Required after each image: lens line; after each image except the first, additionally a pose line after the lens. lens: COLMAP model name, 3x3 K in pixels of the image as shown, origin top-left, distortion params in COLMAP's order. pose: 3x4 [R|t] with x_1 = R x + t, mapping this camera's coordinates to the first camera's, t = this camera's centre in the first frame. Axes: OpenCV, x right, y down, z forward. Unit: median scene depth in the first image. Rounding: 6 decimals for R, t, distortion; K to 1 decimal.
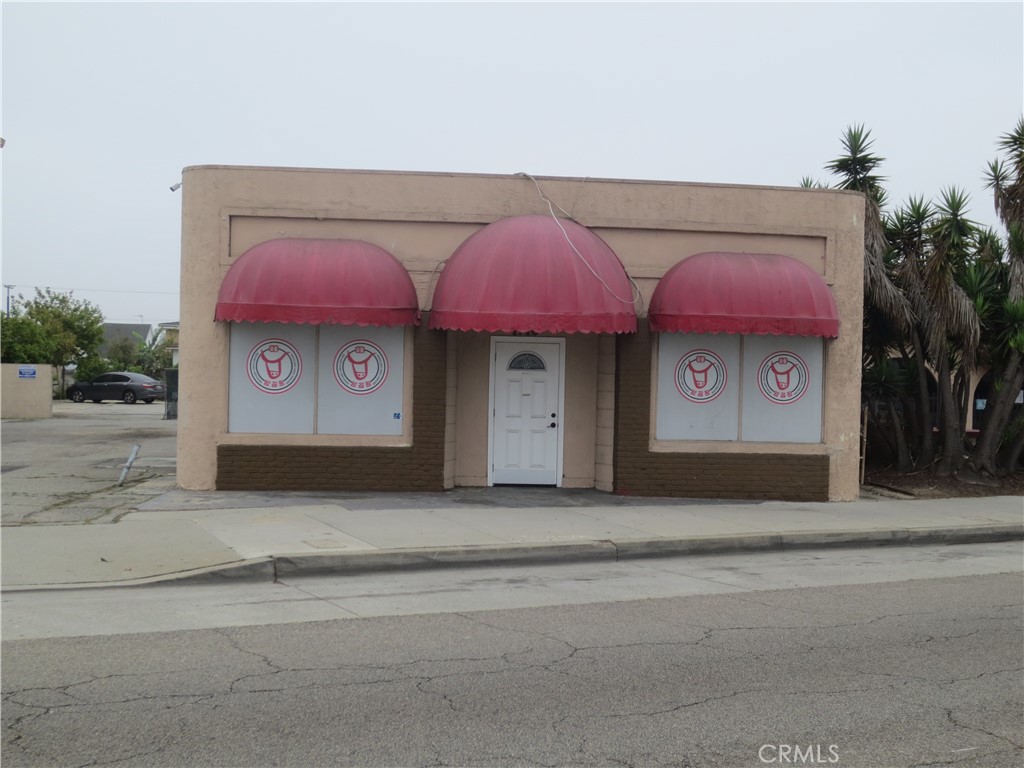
lens RADIAL K [[1346.5, 0, 514.7], [0, 1346.5, 383.5], [0, 0, 1]] dist [-0.073968, 0.000000]
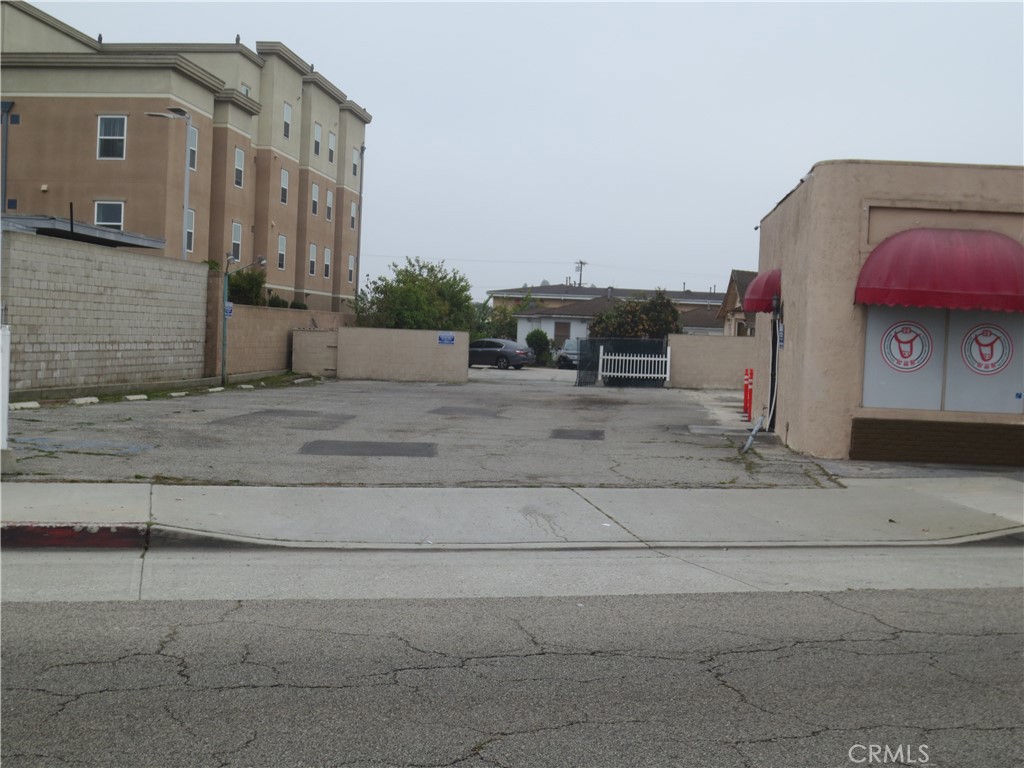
lens RADIAL K [[1346.5, 0, 511.1], [0, 1346.5, 383.0], [0, 0, 1]] dist [-0.073968, 0.000000]
pose [[0.983955, 0.026837, -0.176384, -0.301283], [-0.022671, 0.999415, 0.025594, -0.004063], [0.176968, -0.021184, 0.983989, -0.115169]]
